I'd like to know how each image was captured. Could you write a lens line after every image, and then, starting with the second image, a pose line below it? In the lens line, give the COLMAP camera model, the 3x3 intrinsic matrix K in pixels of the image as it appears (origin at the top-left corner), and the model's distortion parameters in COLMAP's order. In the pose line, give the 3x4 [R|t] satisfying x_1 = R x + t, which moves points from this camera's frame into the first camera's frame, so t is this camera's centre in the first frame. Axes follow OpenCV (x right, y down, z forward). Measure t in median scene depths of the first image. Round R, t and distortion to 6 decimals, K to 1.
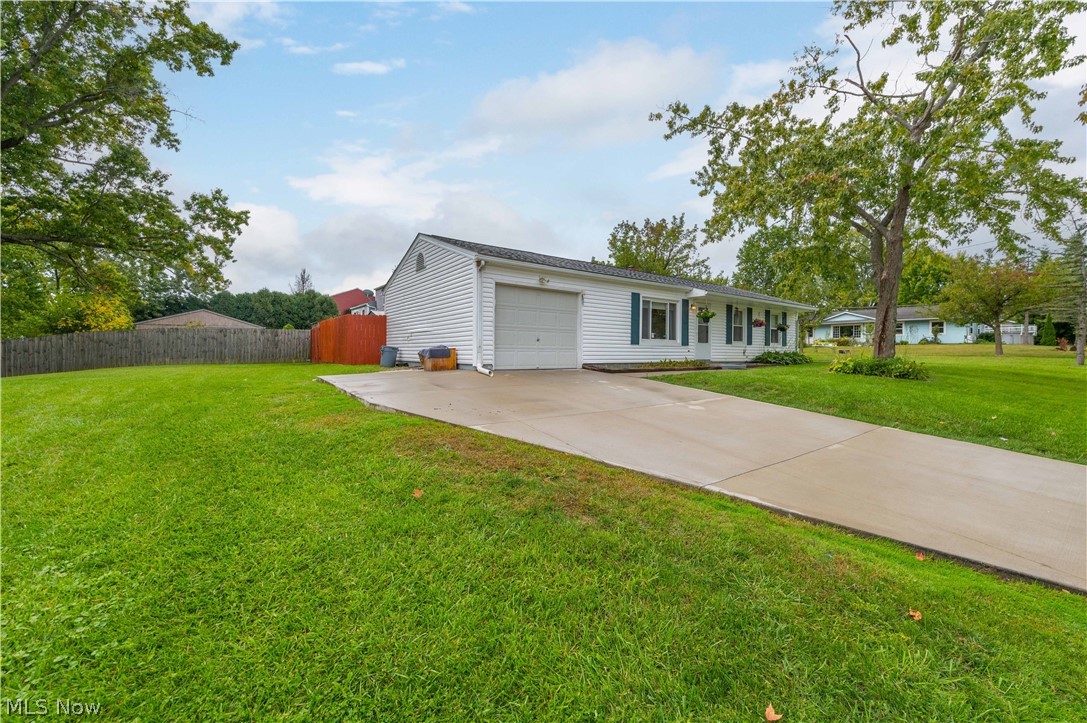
lens RADIAL K [[431.1, 0, 545.6], [0, 431.1, 355.3], [0, 0, 1]] dist [0.012373, -0.001372]
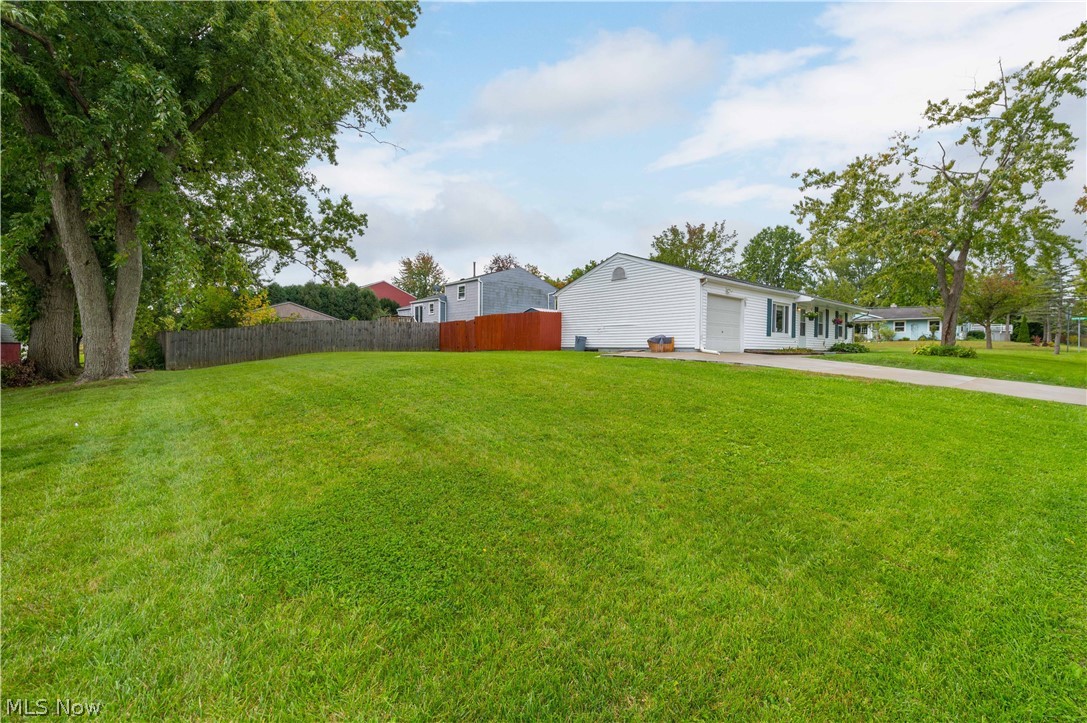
lens RADIAL K [[464.1, 0, 546.3], [0, 464.1, 362.8], [0, 0, 1]] dist [0.008872, -0.002112]
pose [[0.997169, 0.003821, 0.075094, -0.498400], [-0.005571, 0.999717, 0.023111, 0.024454], [-0.074984, -0.023464, 0.996909, -0.352979]]
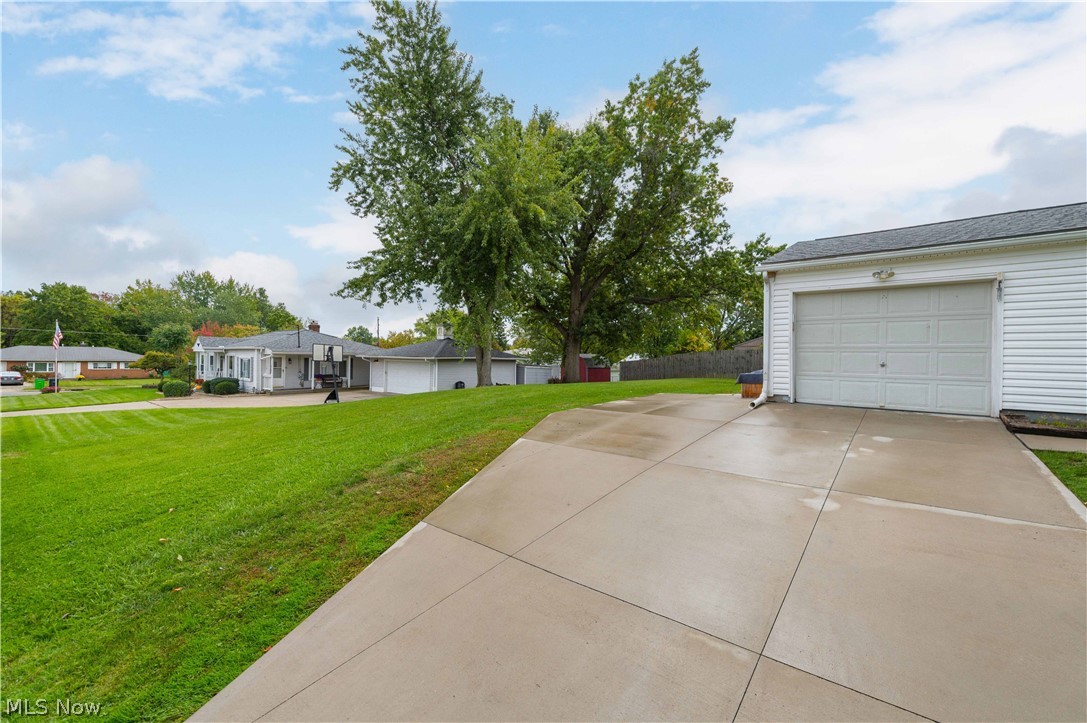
lens RADIAL K [[431.1, 0, 551.3], [0, 431.1, 362.4], [0, 0, 1]] dist [0.012373, -0.001372]
pose [[0.265059, 0.001337, -0.964231, 0.339748], [-0.028106, 0.999585, -0.006340, -0.014086], [0.963822, 0.028782, 0.264987, 0.225976]]
